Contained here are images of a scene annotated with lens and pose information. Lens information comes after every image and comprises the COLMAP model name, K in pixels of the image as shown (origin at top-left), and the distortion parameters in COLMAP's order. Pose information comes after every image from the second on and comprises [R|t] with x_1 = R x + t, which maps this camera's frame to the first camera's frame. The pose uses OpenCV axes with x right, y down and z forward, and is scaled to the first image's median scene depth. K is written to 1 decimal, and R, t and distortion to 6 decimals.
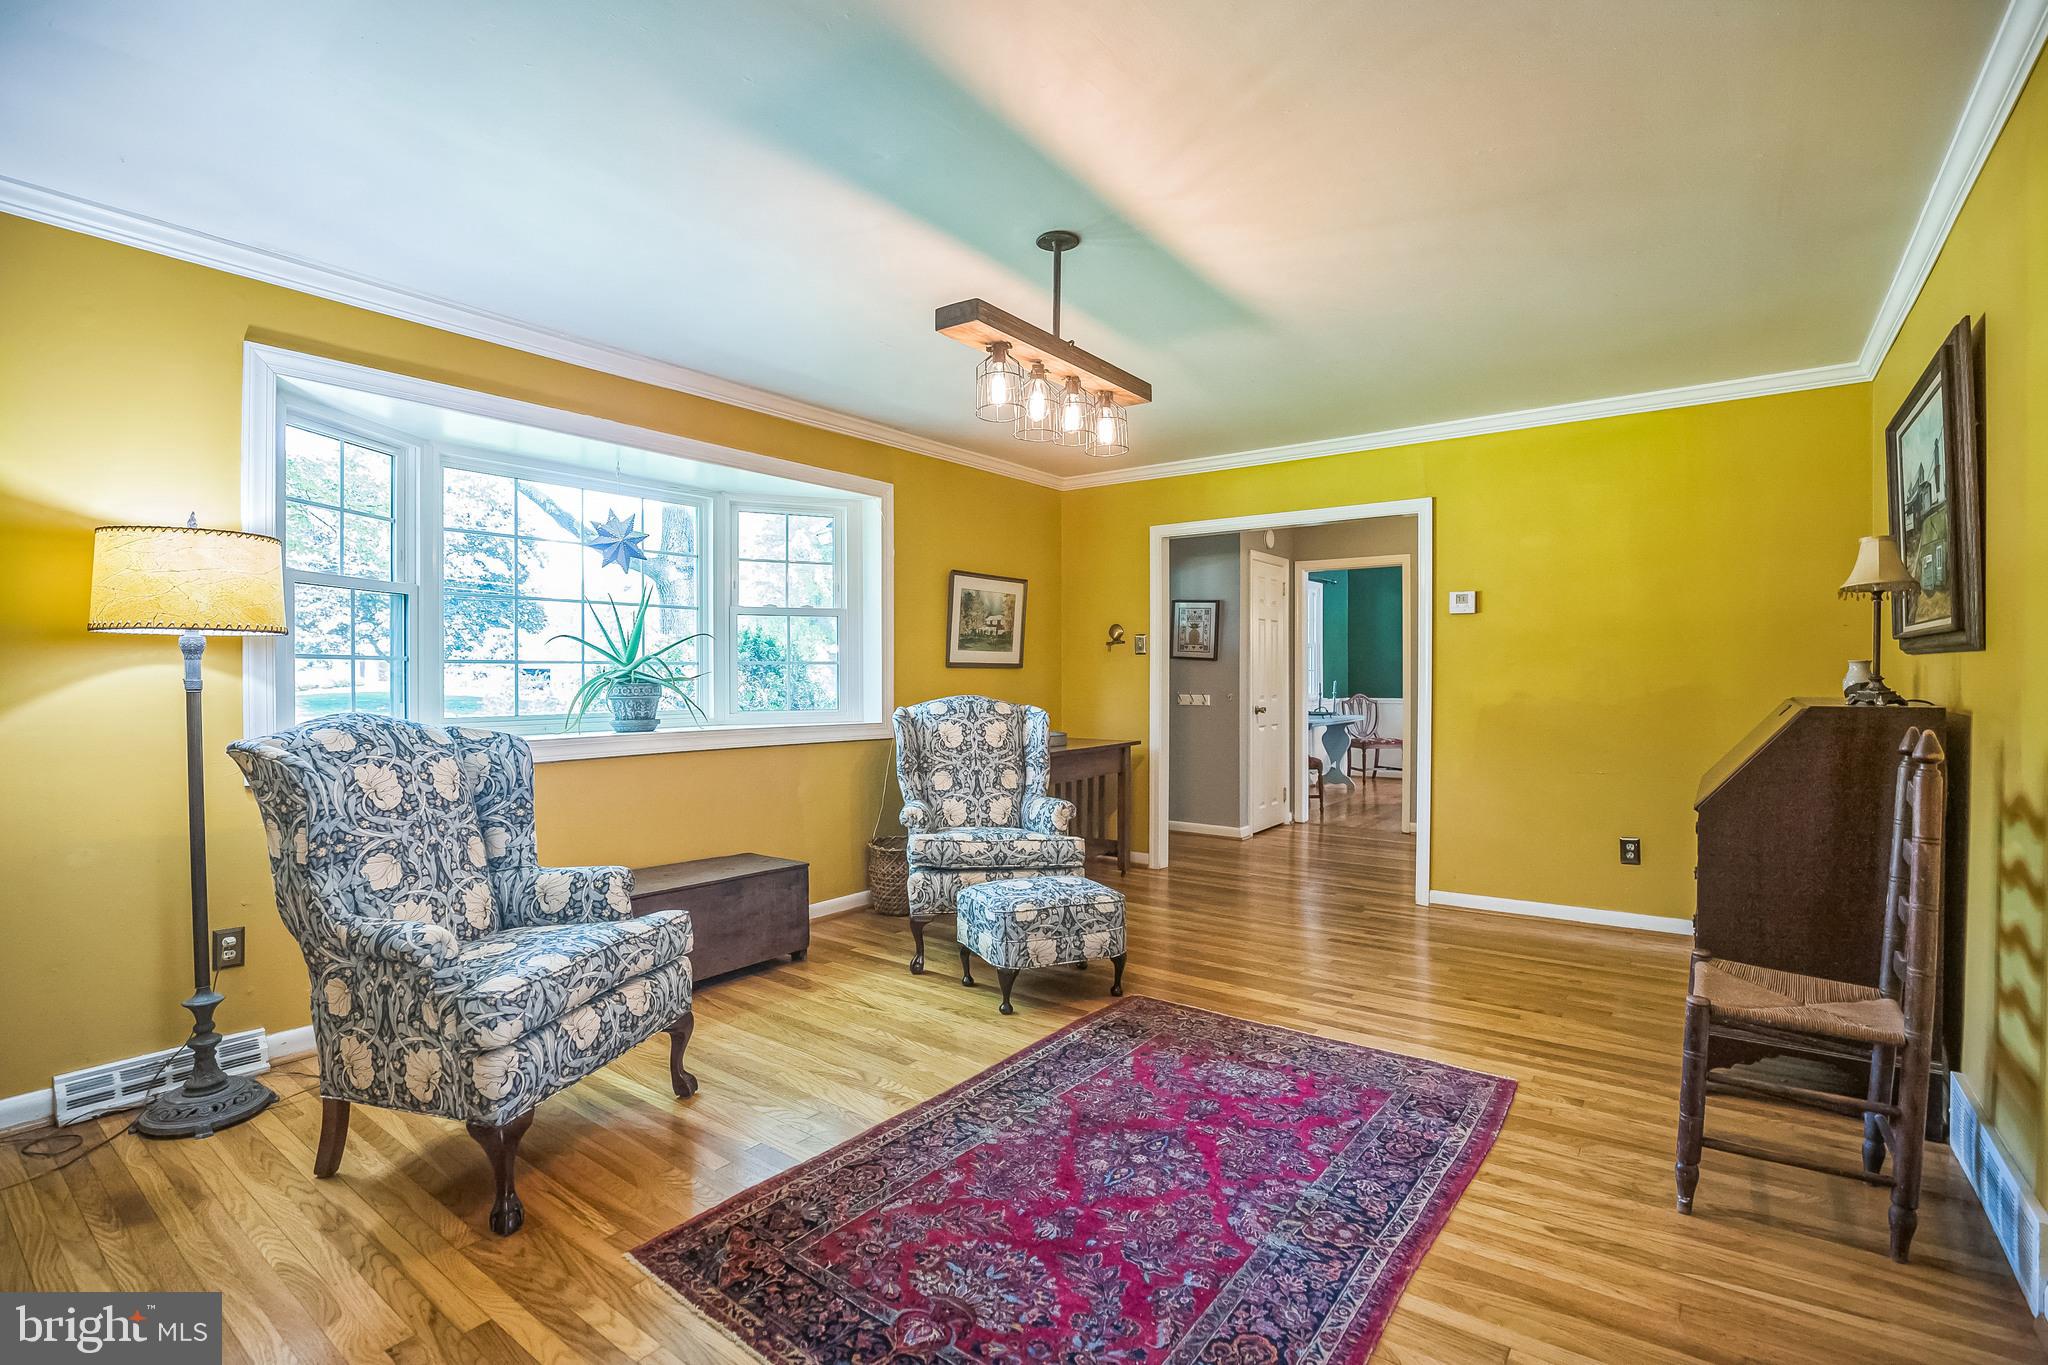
lens RADIAL K [[937.4, 0, 1023.6], [0, 937.4, 677.7], [0, 0, 1]] dist [-0.024756, 0.000658]
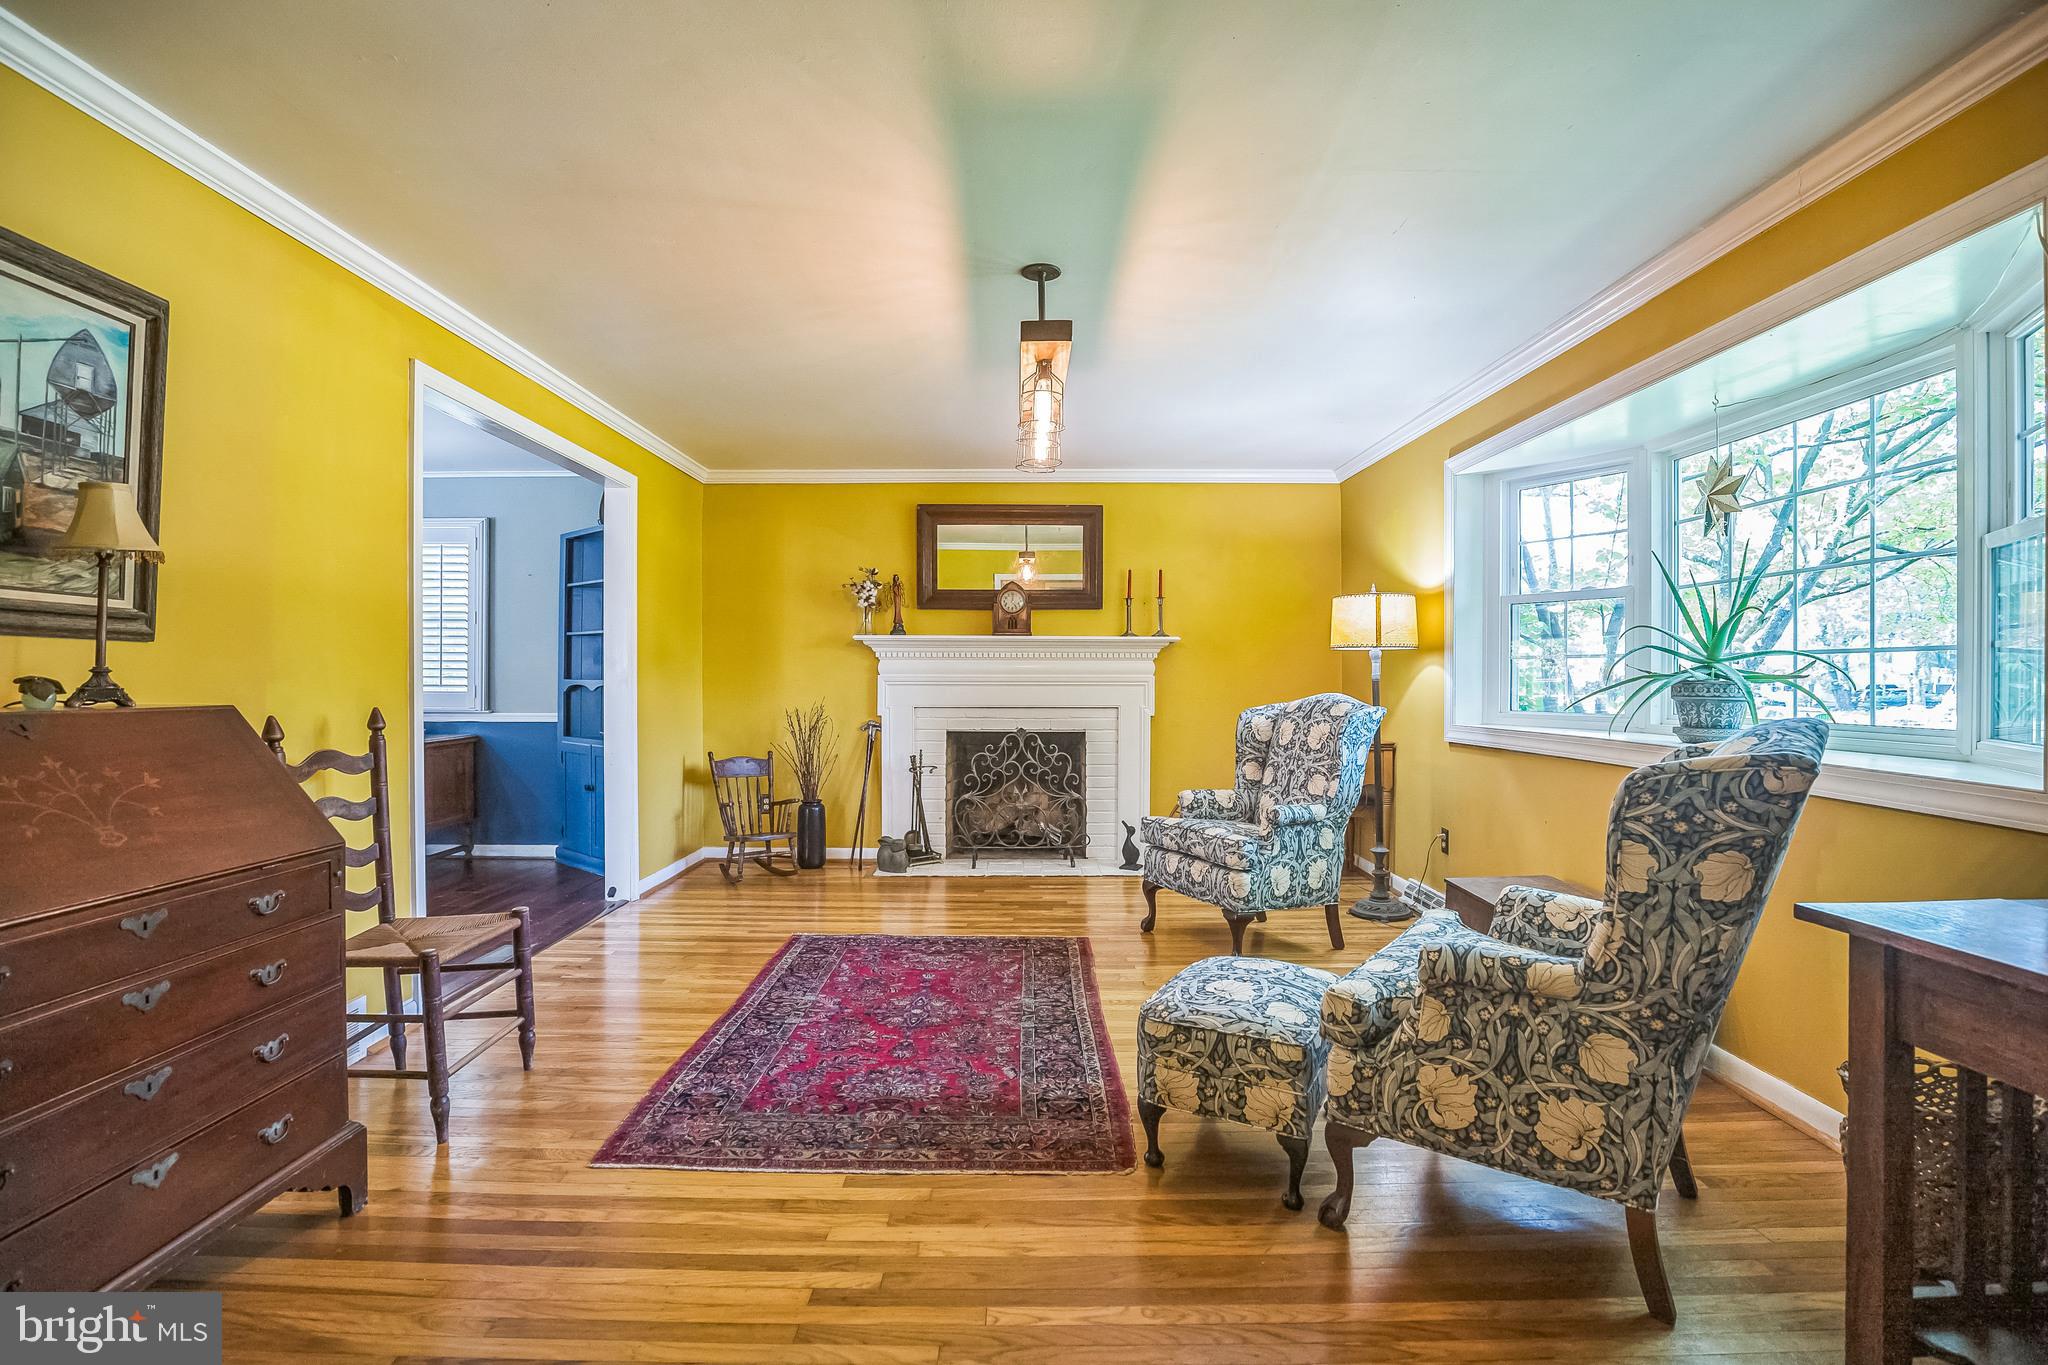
lens RADIAL K [[937.4, 0, 1019.4], [0, 937.4, 683.8], [0, 0, 1]] dist [-0.024756, 0.000658]
pose [[-0.798897, 0.004367, -0.601452, 0.785552], [0.000329, 0.999977, 0.006823, 0.009512], [0.601468, 0.005253, -0.798880, 2.052809]]
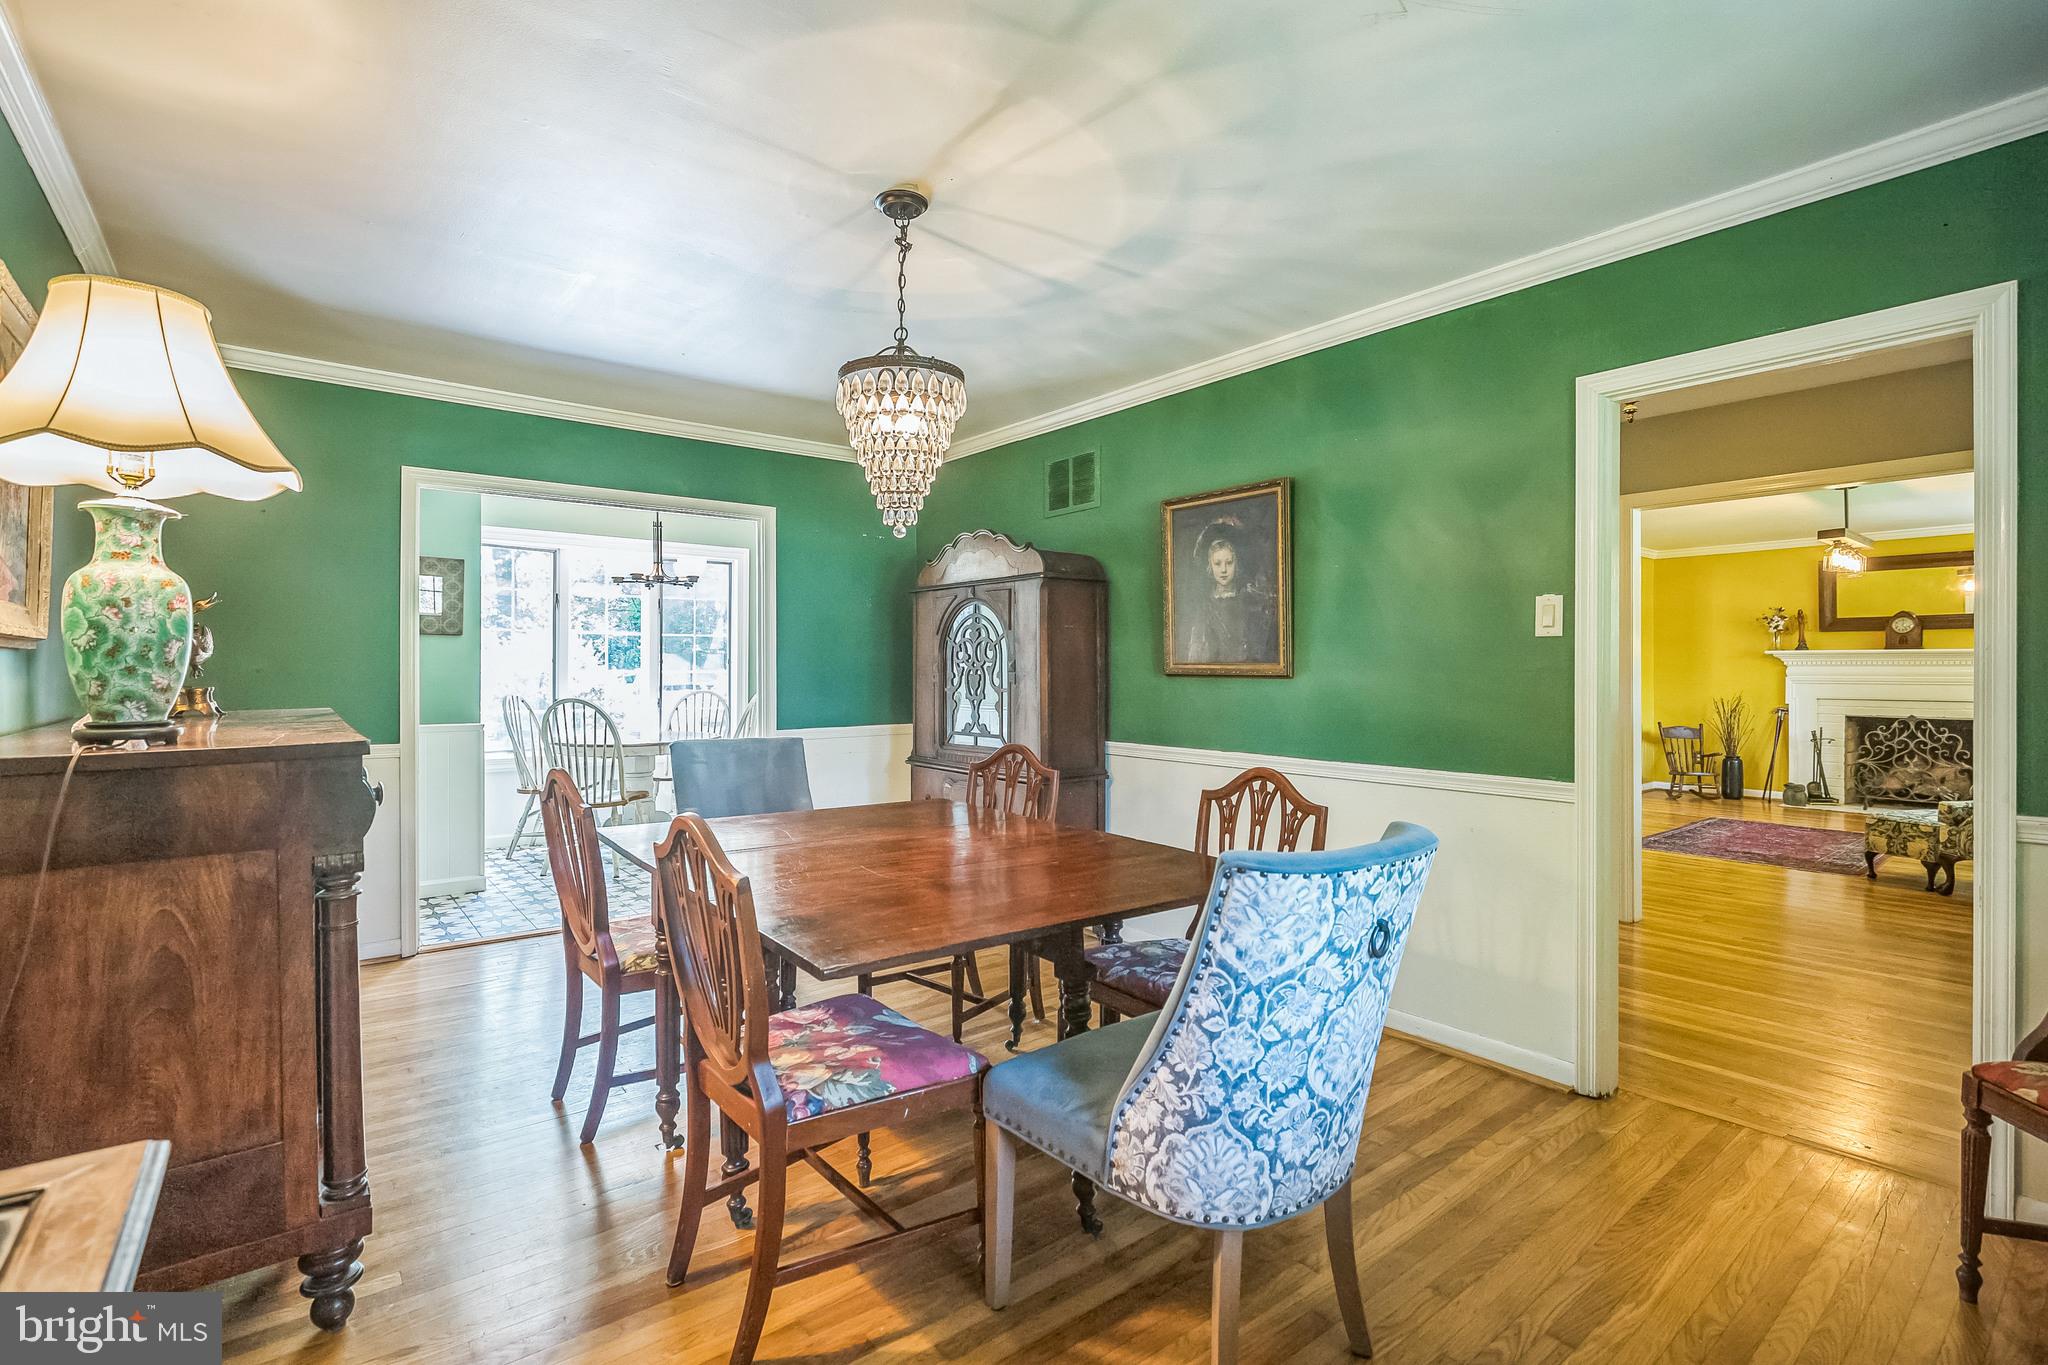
lens RADIAL K [[937.4, 0, 1014.8], [0, 937.4, 677.0], [0, 0, 1]] dist [-0.024756, 0.000658]
pose [[-0.965246, 0.001582, 0.261340, 1.663221], [0.002927, 0.999984, 0.004756, -0.024832], [-0.261328, 0.005355, -0.965235, 4.359340]]
